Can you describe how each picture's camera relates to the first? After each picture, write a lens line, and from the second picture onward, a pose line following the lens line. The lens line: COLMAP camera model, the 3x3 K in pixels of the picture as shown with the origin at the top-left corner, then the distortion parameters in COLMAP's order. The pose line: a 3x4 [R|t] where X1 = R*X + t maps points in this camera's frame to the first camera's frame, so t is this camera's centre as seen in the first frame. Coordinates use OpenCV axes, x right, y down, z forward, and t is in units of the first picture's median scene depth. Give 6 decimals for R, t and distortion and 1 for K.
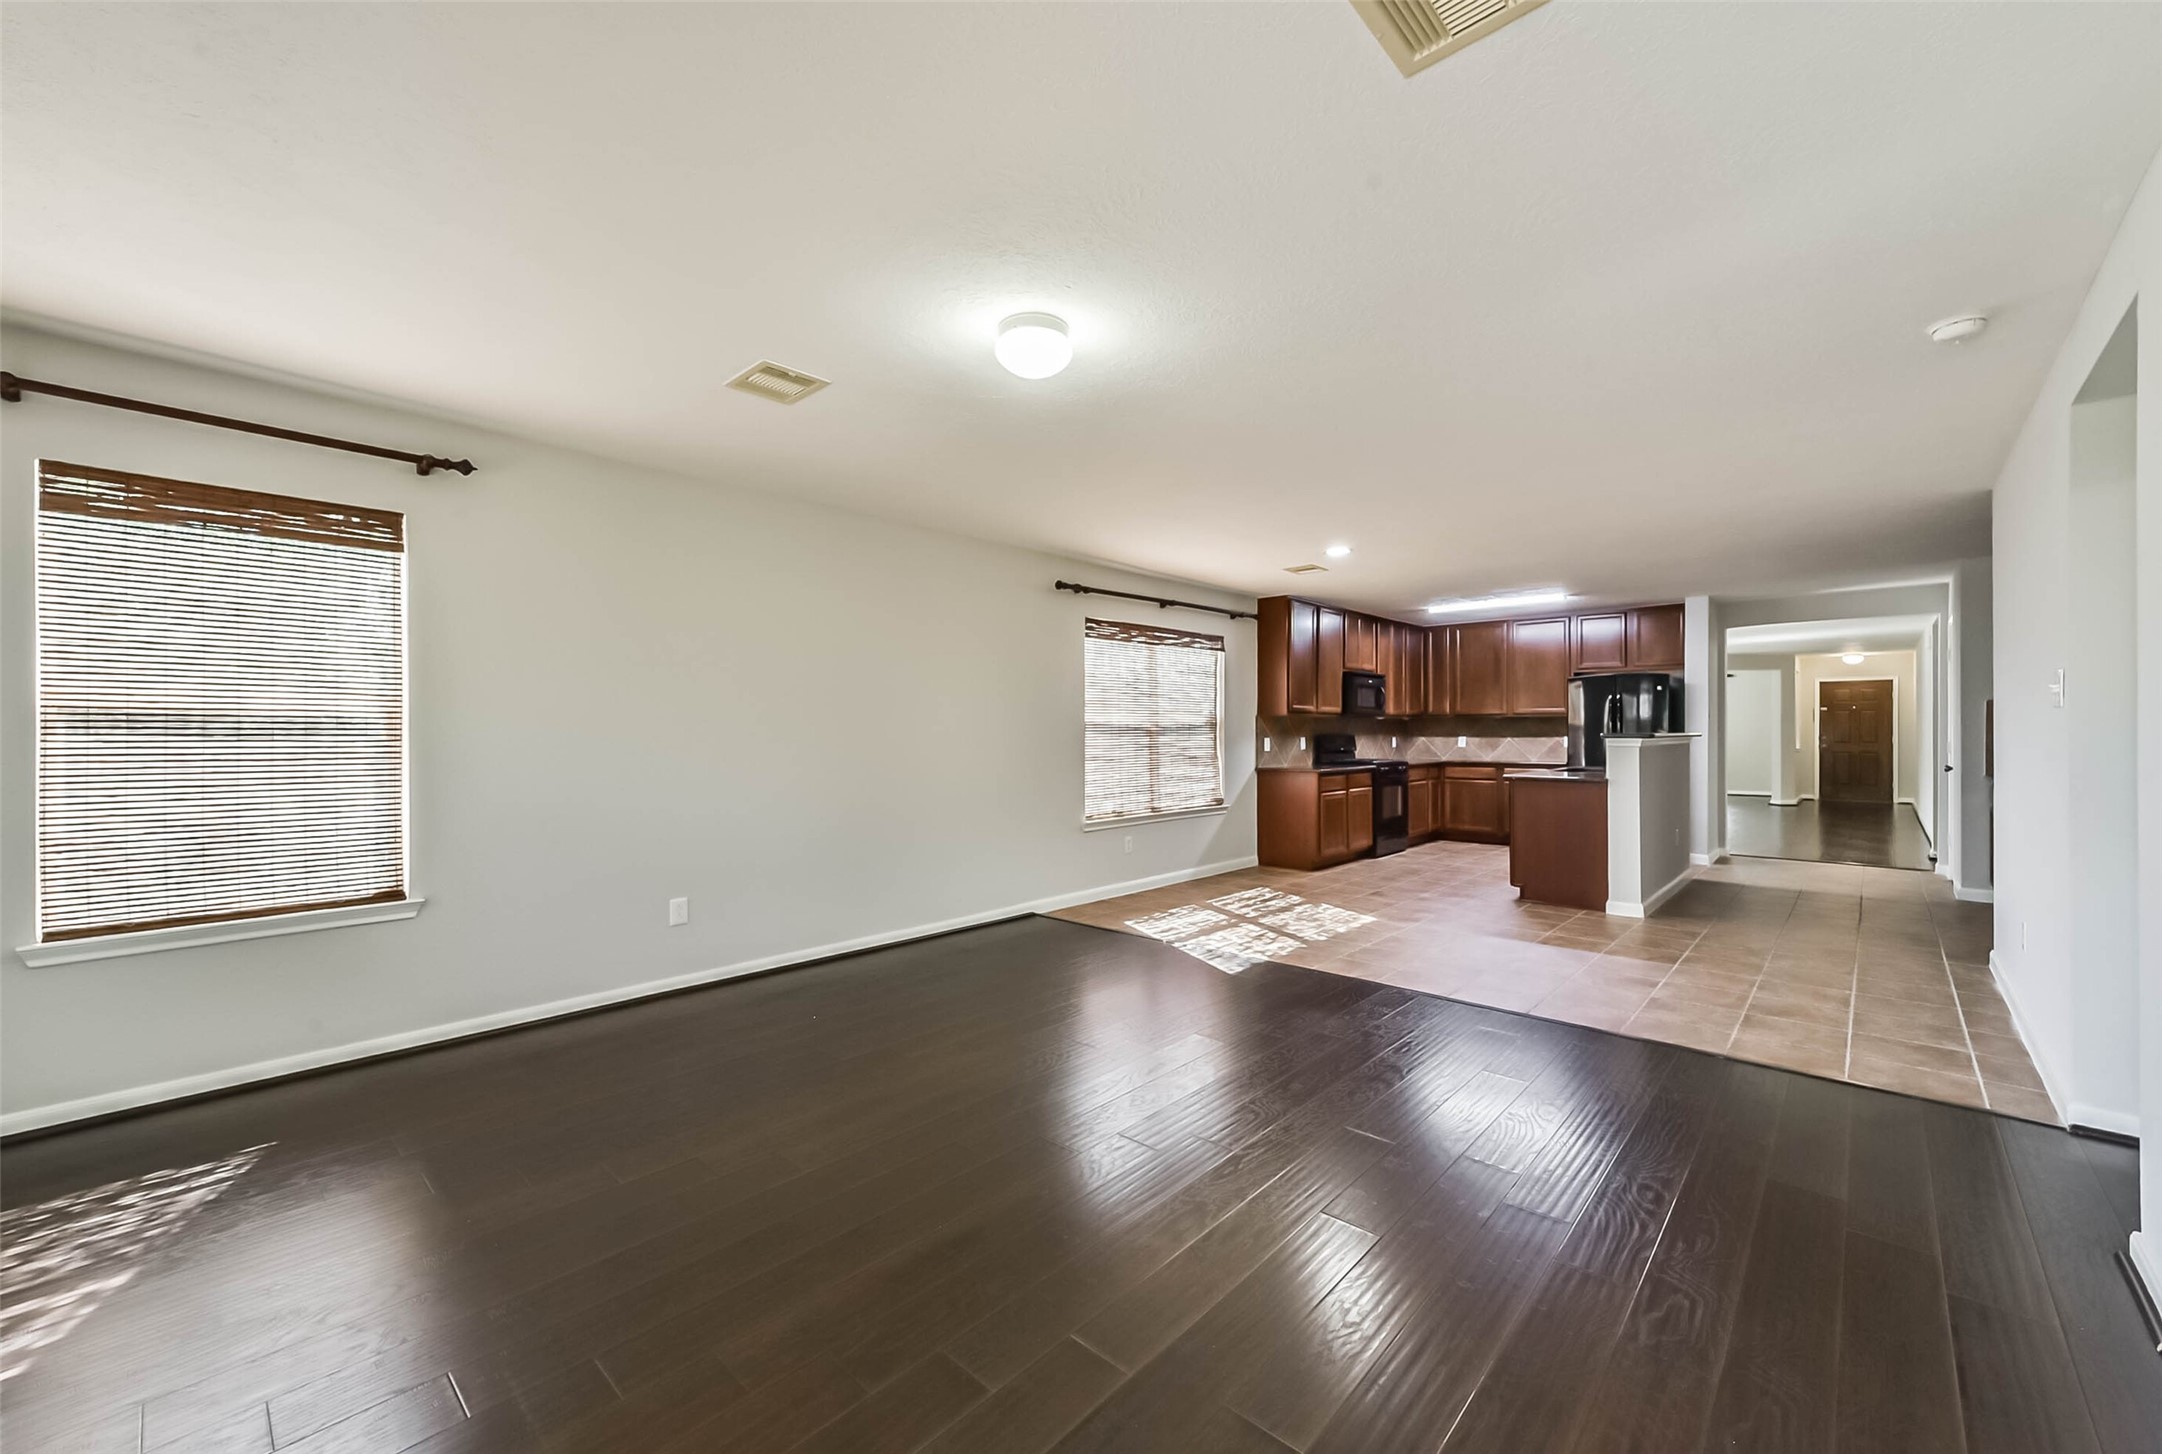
lens RADIAL K [[835.7, 0, 1081.0], [0, 835.7, 727.0], [0, 0, 1]] dist [0.020515, -0.000043]
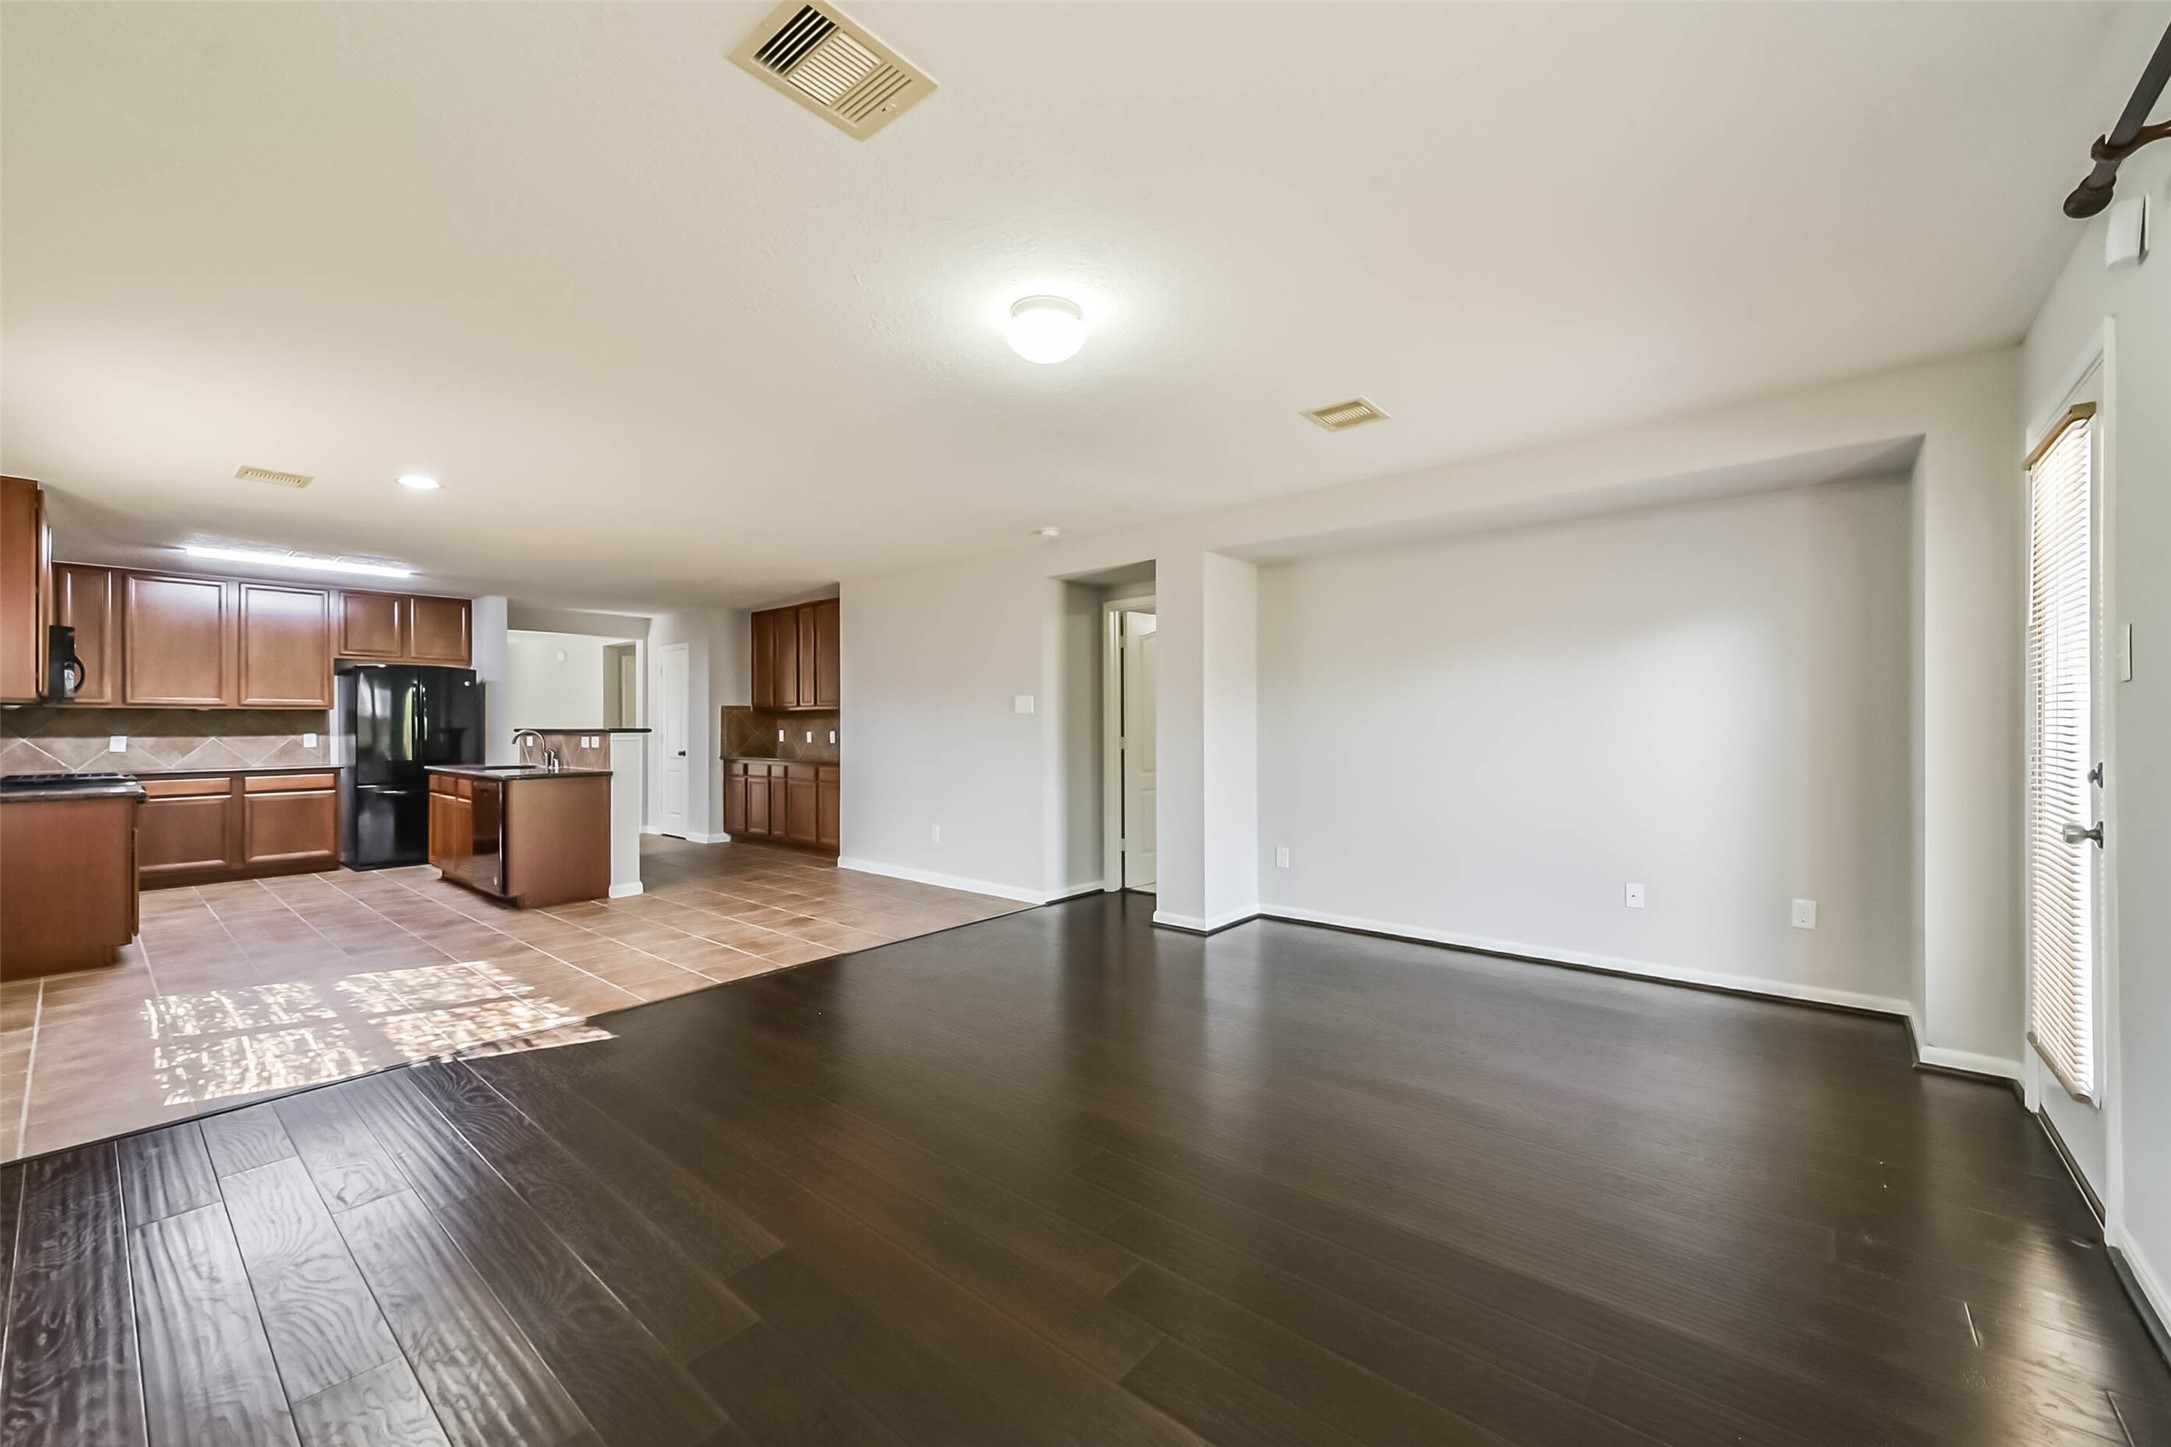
lens RADIAL K [[845.0, 0, 1108.2], [0, 845.0, 724.4], [0, 0, 1]] dist [-0.000150, -0.000213]
pose [[-0.072433, 0.001229, 0.997372, -0.345448], [0.000104, 0.999999, -0.001224, 0.003405], [-0.997373, 0.000015, -0.072433, 0.326309]]
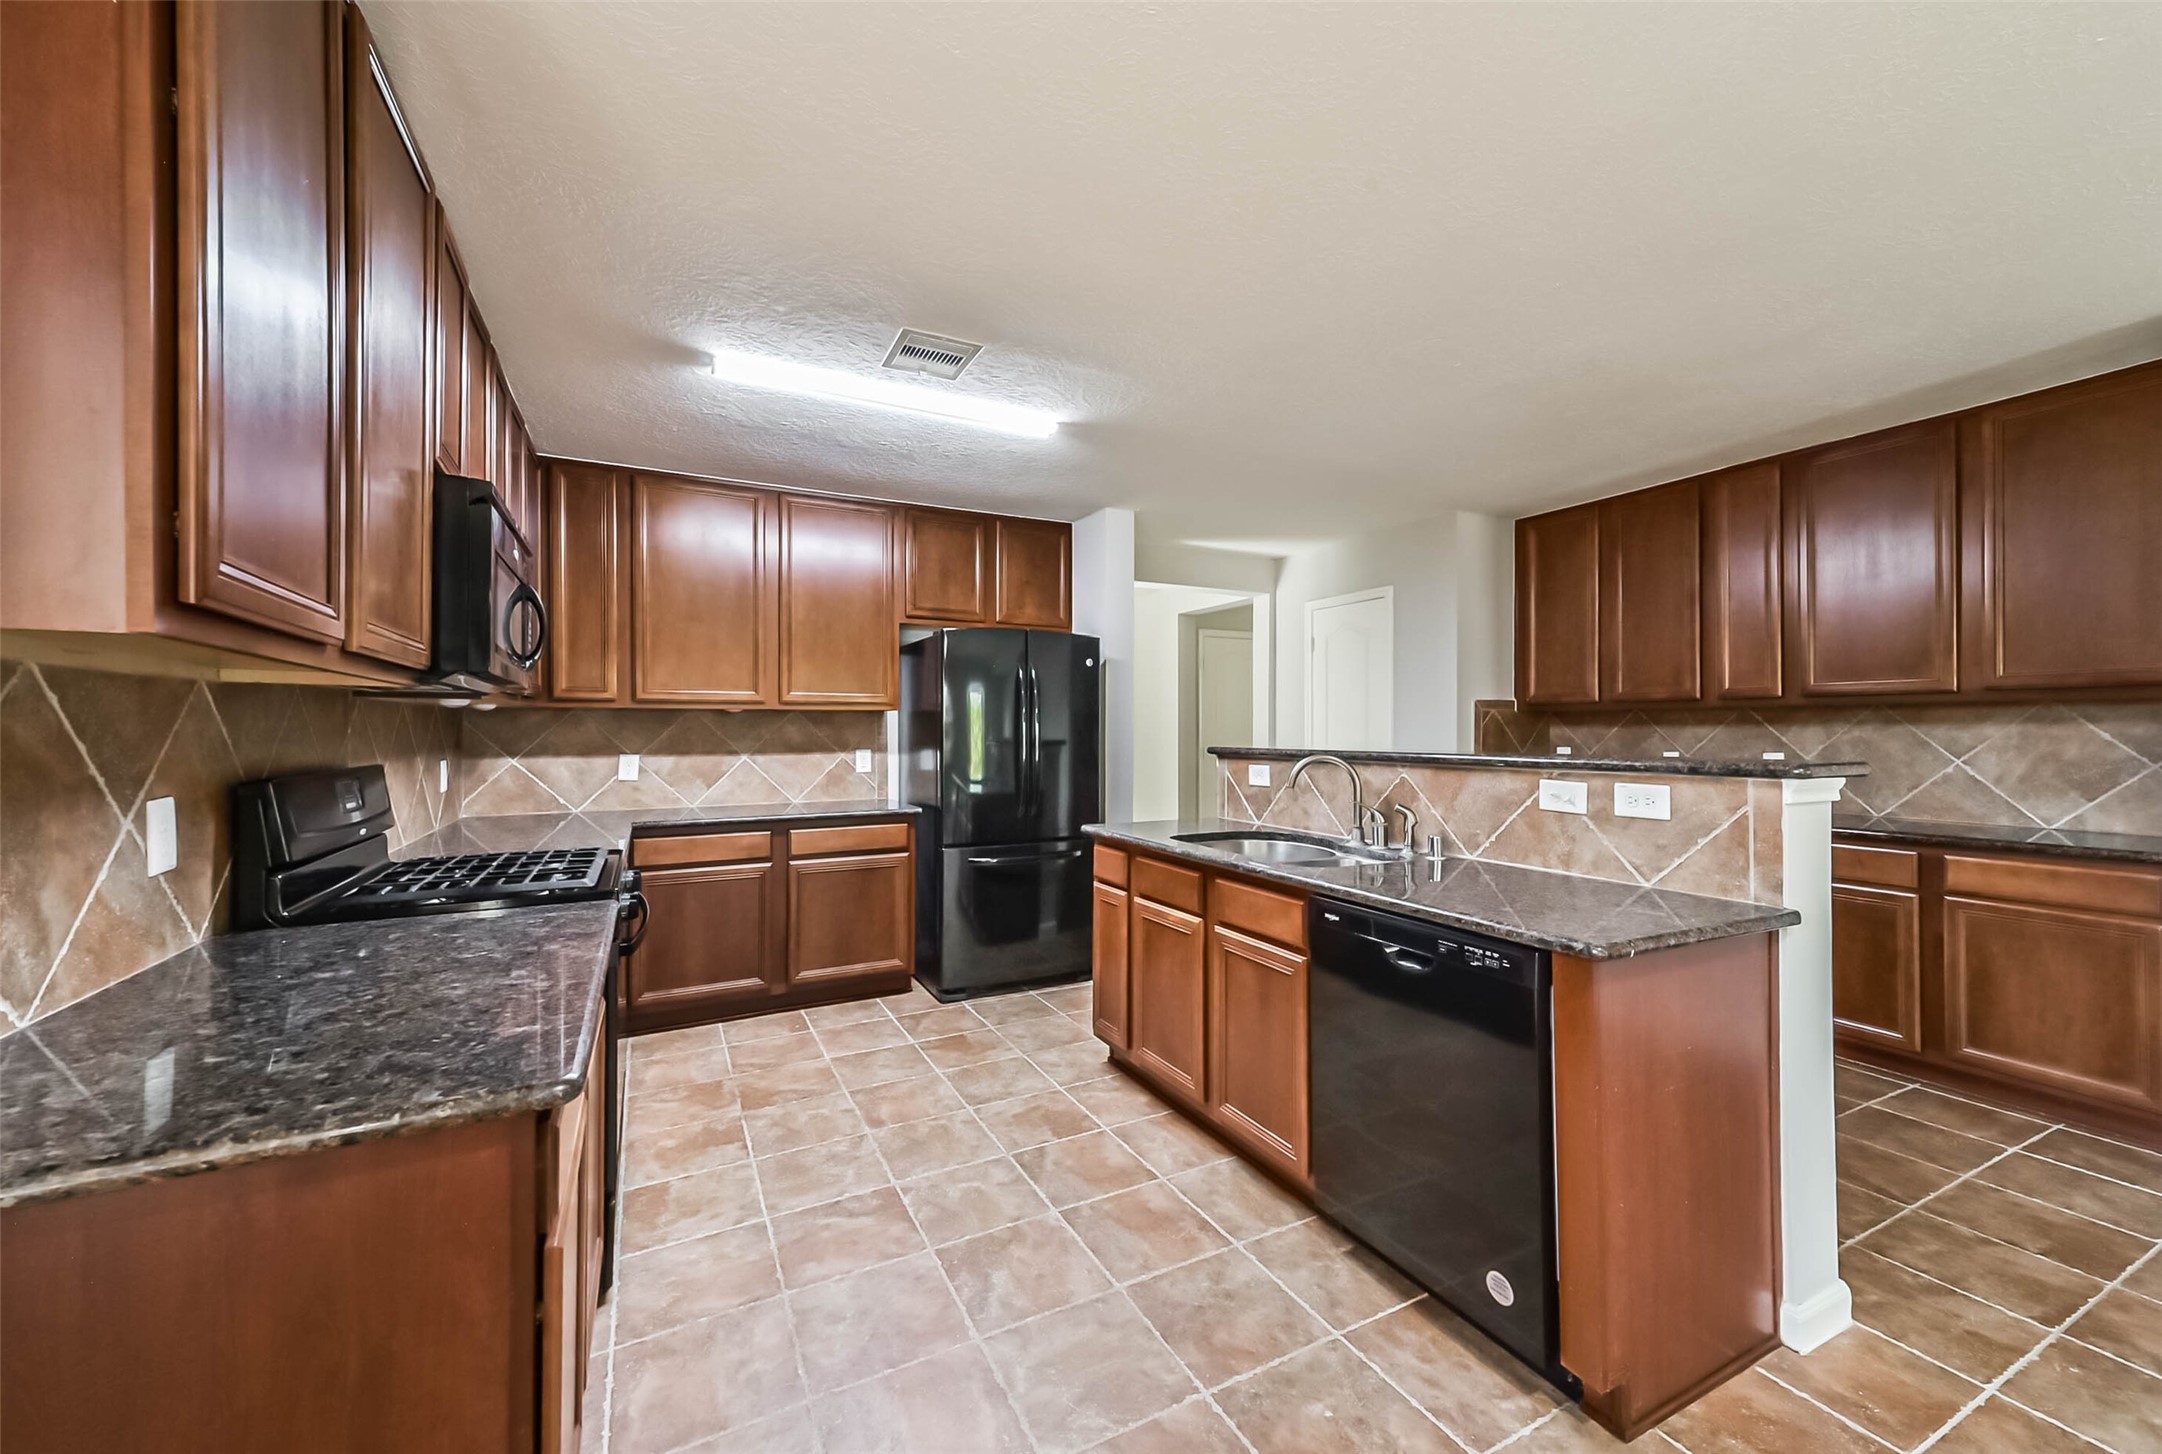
lens RADIAL K [[835.7, 0, 1081.0], [0, 835.7, 727.0], [0, 0, 1]] dist [0.020515, -0.000043]
pose [[0.334092, 0.003530, 0.942534, 0.178159], [-0.002043, 0.999993, -0.003021, -0.001800], [-0.942538, -0.000917, 0.334097, 0.822503]]
